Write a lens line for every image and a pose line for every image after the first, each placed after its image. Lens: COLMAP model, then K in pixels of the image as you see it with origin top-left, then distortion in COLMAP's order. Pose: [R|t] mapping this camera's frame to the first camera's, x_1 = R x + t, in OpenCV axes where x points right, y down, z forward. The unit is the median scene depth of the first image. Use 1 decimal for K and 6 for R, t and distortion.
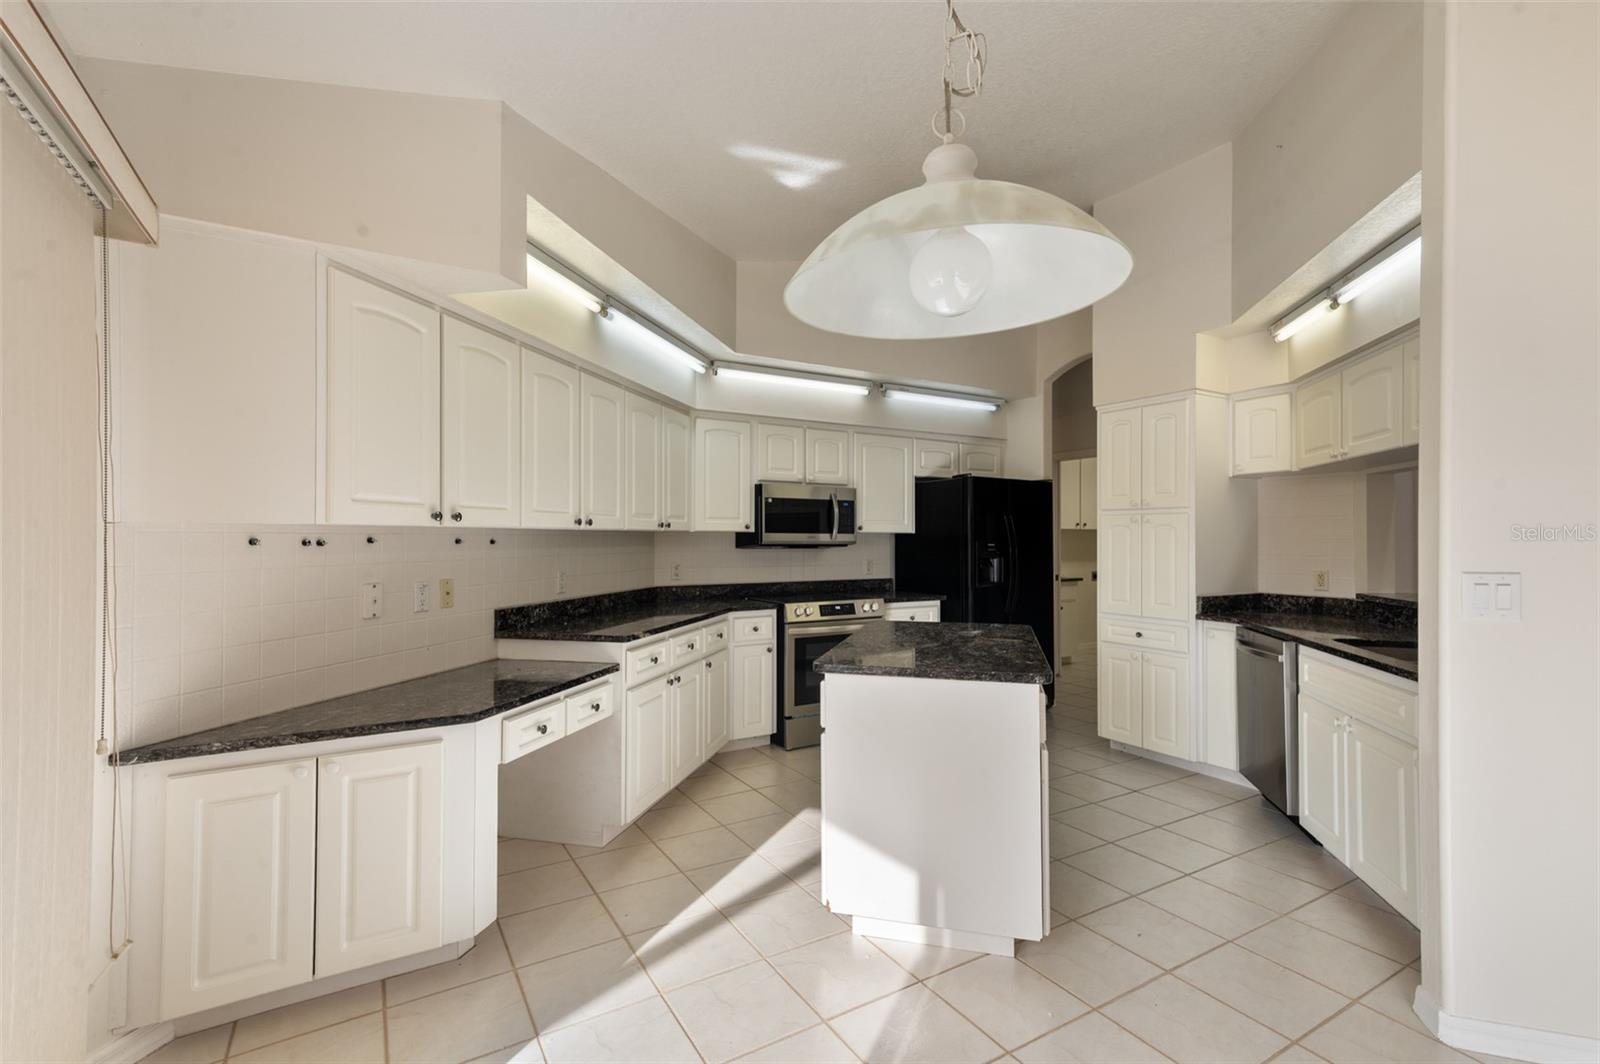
lens RADIAL K [[725.8, 0, 797.3], [0, 725.8, 517.0], [0, 0, 1]] dist [0.008453, 0.004312]
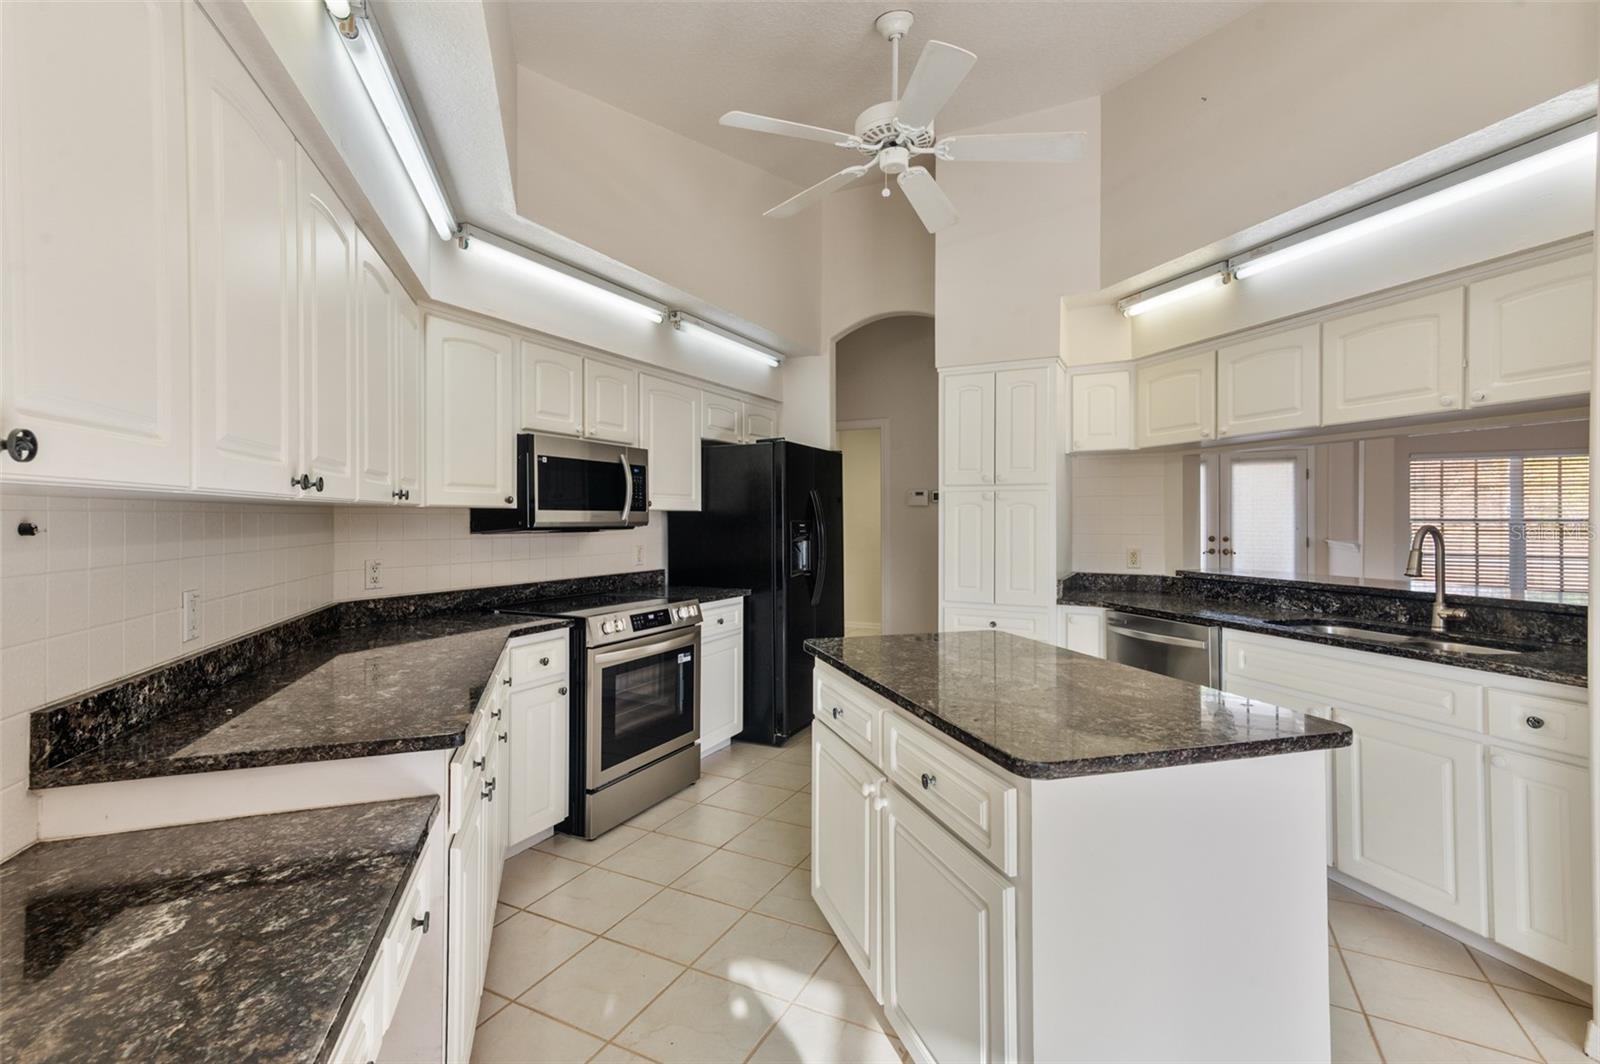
lens RADIAL K [[732.5, 0, 801.4], [0, 732.5, 508.7], [0, 0, 1]] dist [0.015149, 0.000515]
pose [[0.849233, 0.005535, 0.527989, -0.202280], [-0.014720, 0.999805, 0.013195, 0.009451], [-0.527813, -0.018978, 0.849149, 0.336807]]
